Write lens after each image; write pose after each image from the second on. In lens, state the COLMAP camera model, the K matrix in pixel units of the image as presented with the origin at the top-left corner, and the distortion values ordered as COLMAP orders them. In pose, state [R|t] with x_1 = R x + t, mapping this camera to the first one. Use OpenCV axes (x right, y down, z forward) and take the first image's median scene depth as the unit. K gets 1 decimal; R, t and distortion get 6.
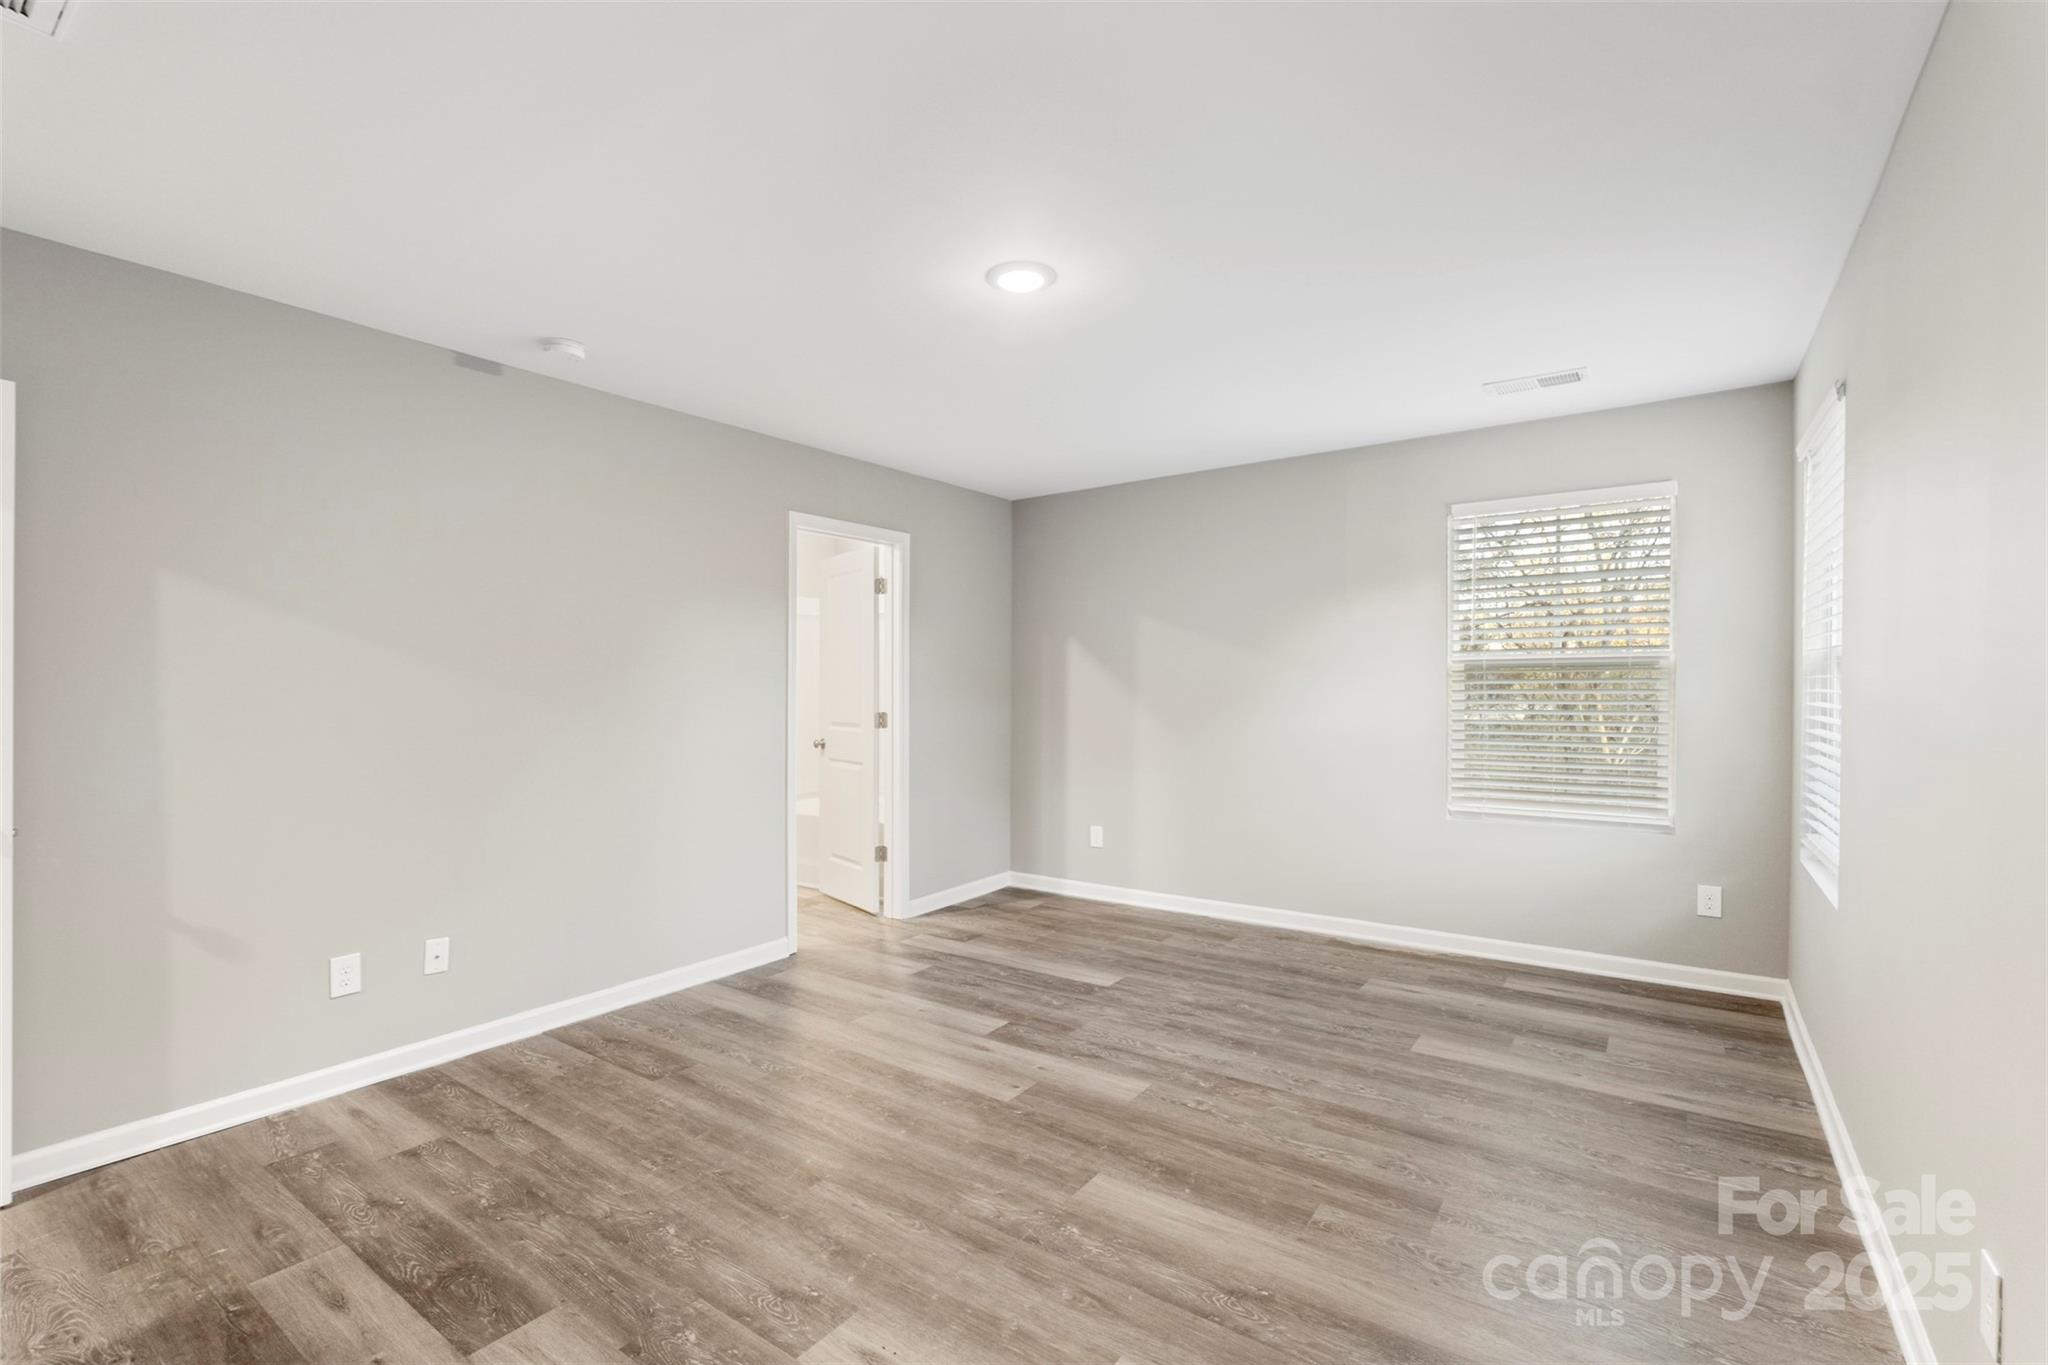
lens RADIAL K [[902.7, 0, 1030.0], [0, 902.7, 698.3], [0, 0, 1]] dist [-0.000348, 0.000945]
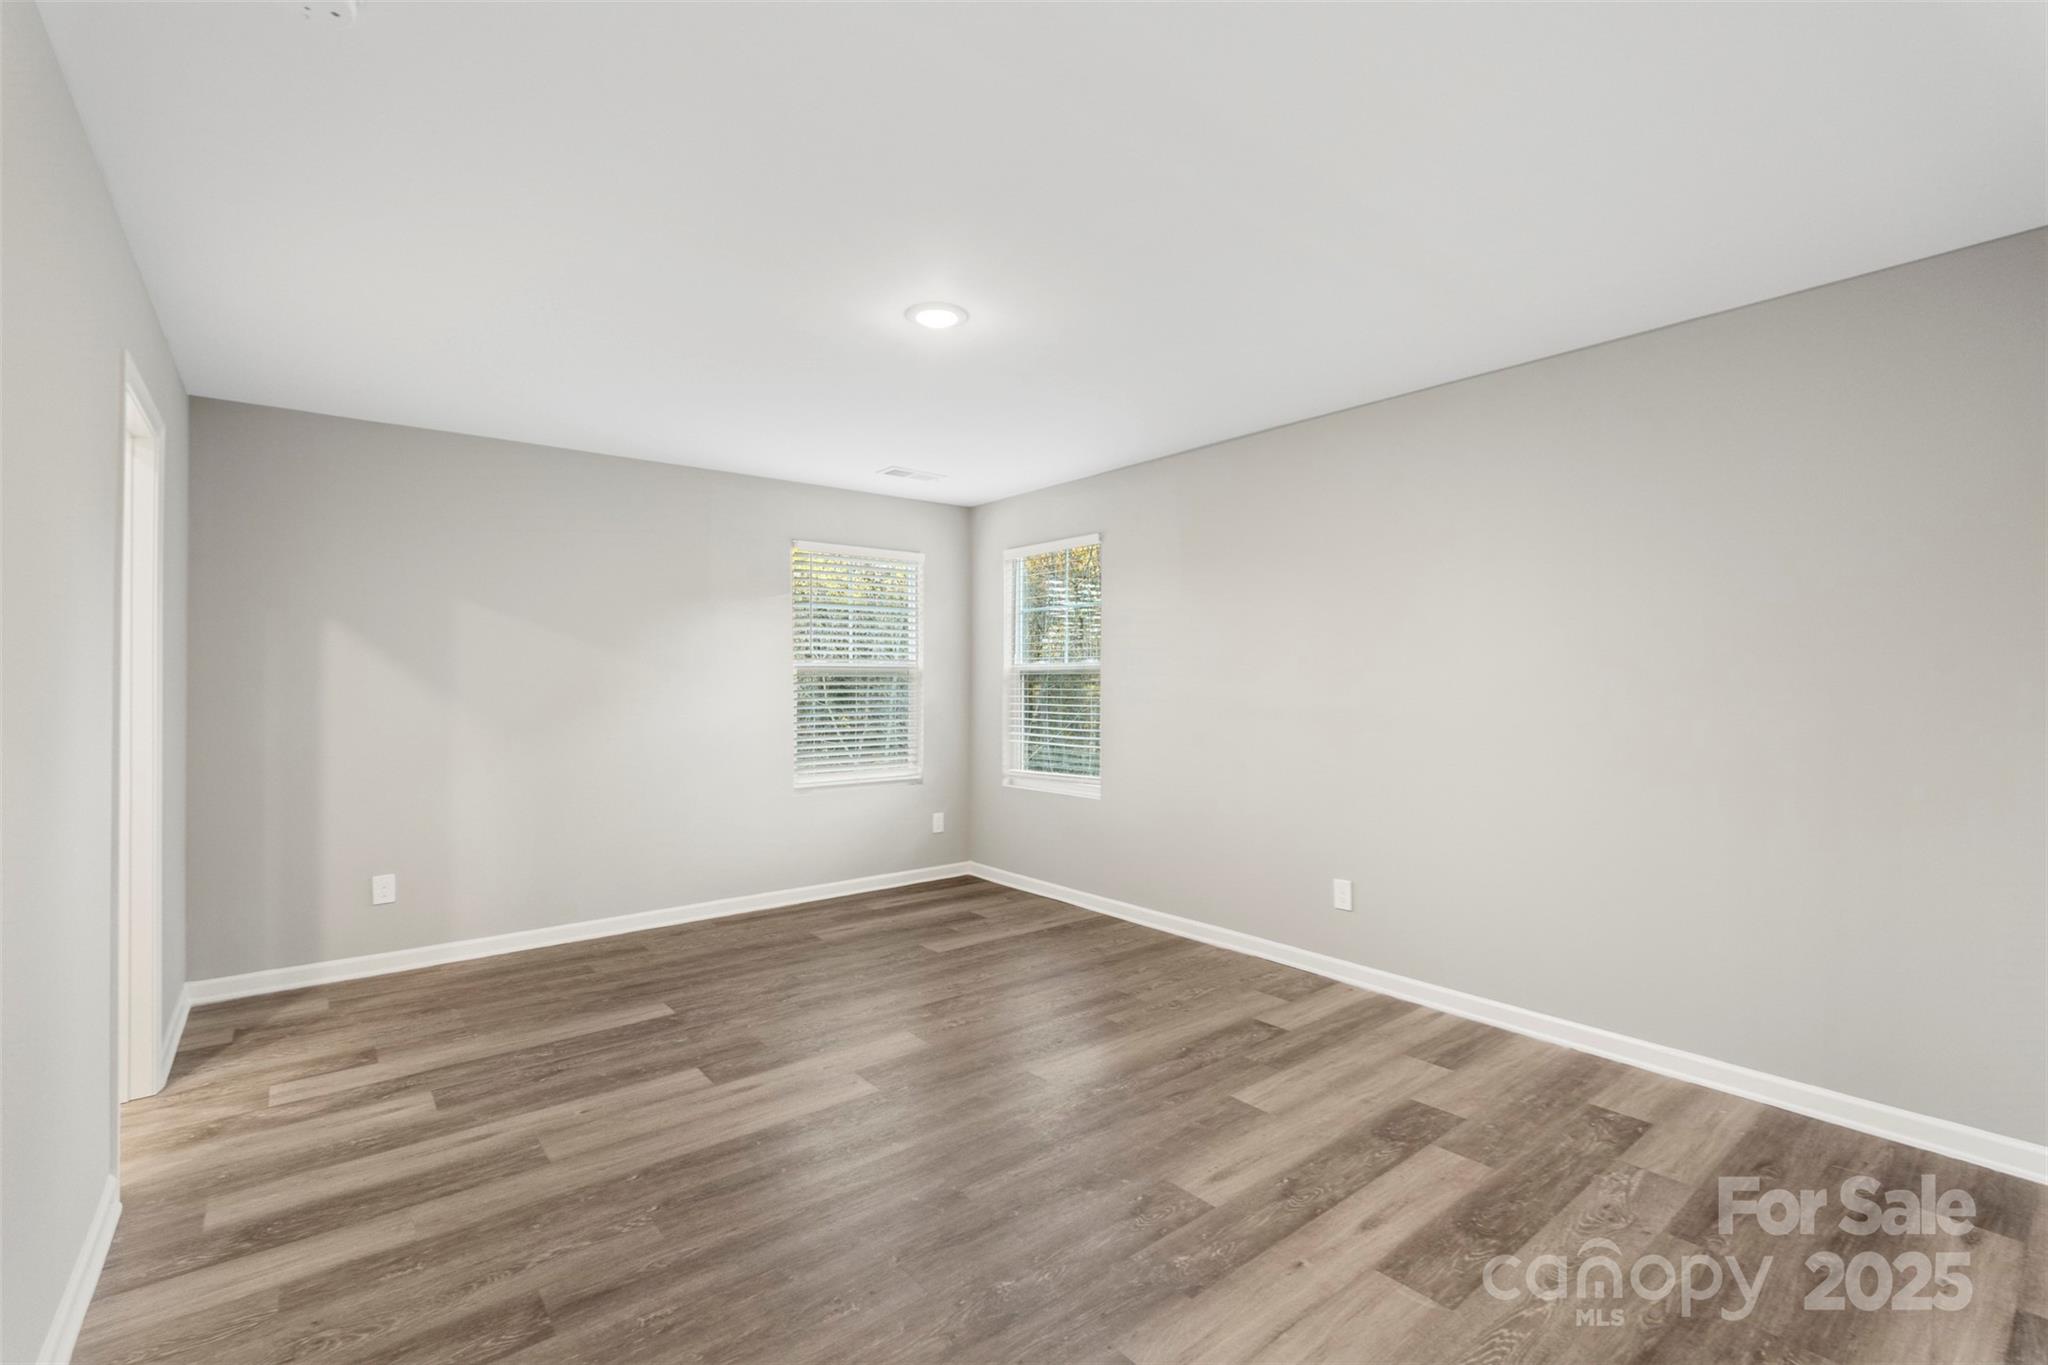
lens RADIAL K [[902.7, 0, 1029.3], [0, 902.7, 682.6], [0, 0, 1]] dist [-0.000348, 0.000945]
pose [[0.270373, 0.006473, 0.962734, -0.783500], [0.013668, 0.999851, -0.010561, -0.001974], [-0.962659, 0.016014, 0.270244, 0.447432]]
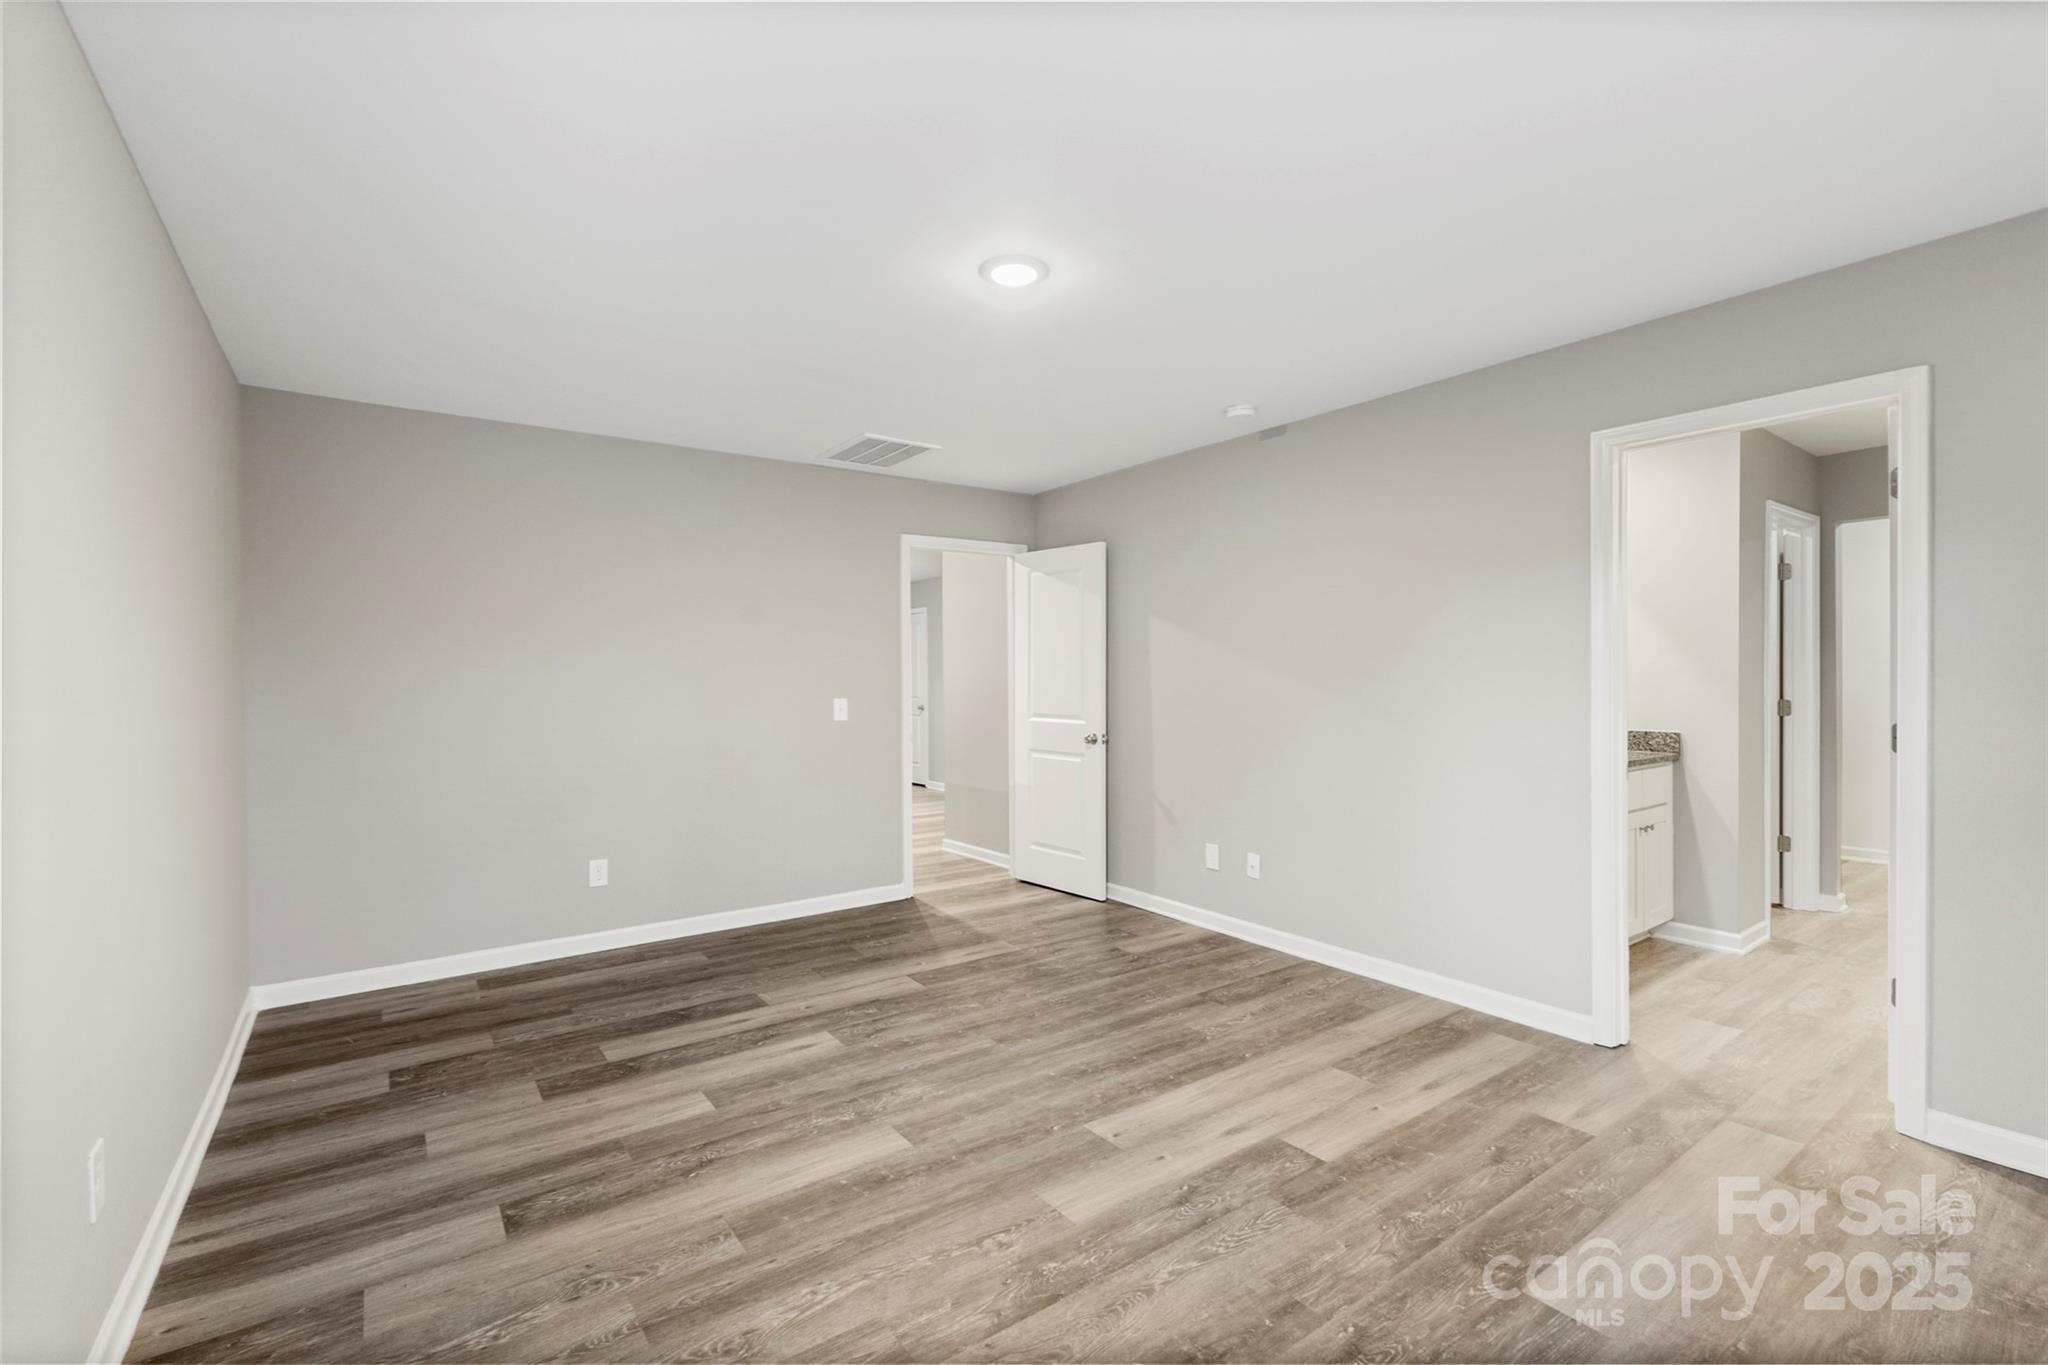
lens RADIAL K [[902.7, 0, 1037.5], [0, 902.7, 668.8], [0, 0, 1]] dist [-0.000348, 0.000945]
pose [[-0.311256, 0.000479, -0.950326, 0.706450], [-0.004146, 0.999990, 0.001862, -0.020374], [0.950317, 0.004520, -0.311250, 1.005350]]
